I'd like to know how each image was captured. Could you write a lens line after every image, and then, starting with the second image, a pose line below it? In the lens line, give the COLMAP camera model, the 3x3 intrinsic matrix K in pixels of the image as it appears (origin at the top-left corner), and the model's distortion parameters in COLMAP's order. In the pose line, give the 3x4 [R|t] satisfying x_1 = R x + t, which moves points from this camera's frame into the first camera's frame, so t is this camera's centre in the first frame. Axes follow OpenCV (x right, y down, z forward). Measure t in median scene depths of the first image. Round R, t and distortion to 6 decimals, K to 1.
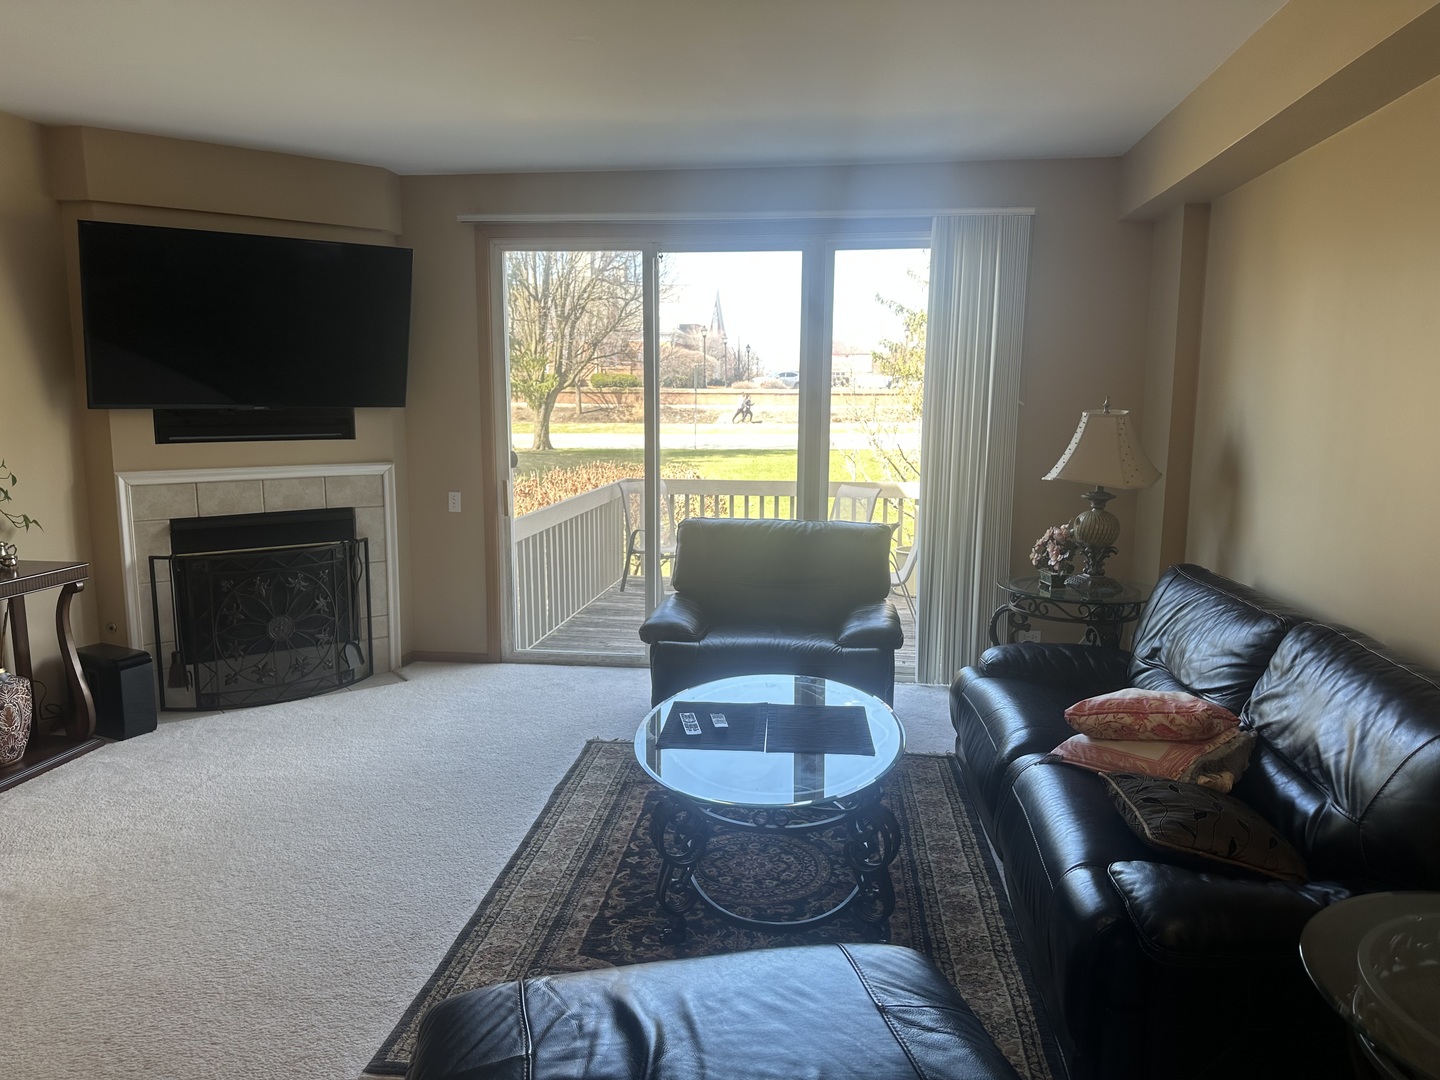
lens RADIAL K [[1012.7, 0, 724.2], [0, 1012.7, 538.1], [0, 0, 1]] dist [0.124059, -0.175692]
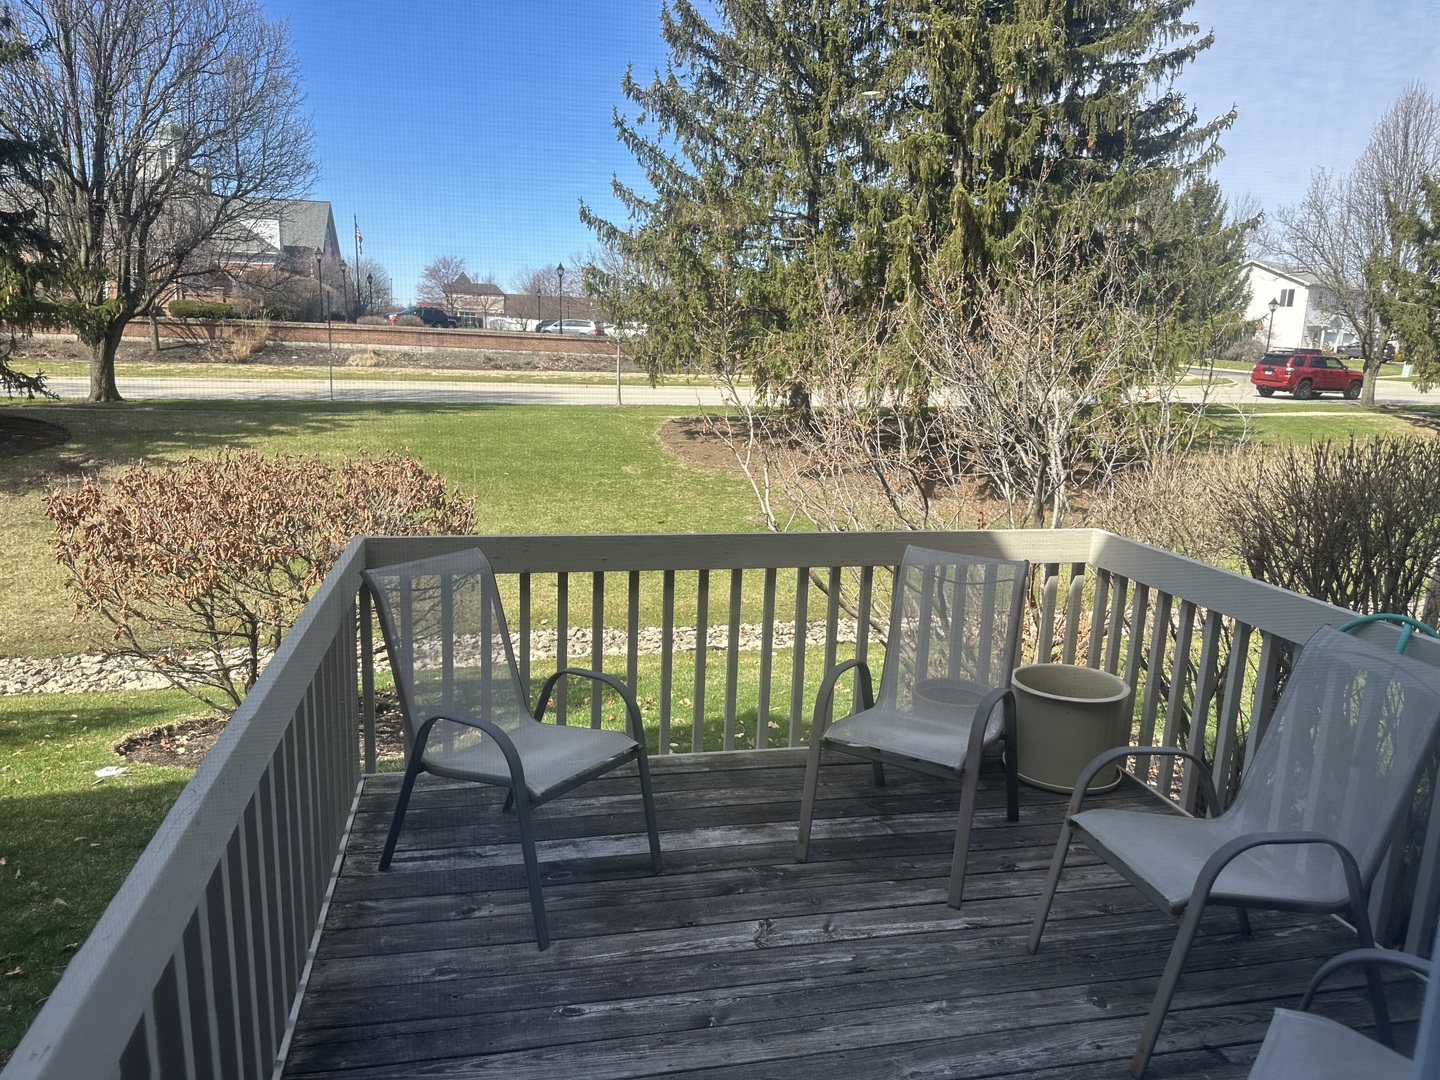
lens RADIAL K [[1018.1, 0, 720.0], [0, 1018.1, 540.0], [0, 0, 1]] dist [-0.002184, -0.001456]
pose [[0.935209, -0.038747, 0.351969, -0.184024], [0.018879, 0.998037, 0.059706, -0.152464], [-0.353592, -0.049193, 0.934106, 1.097145]]
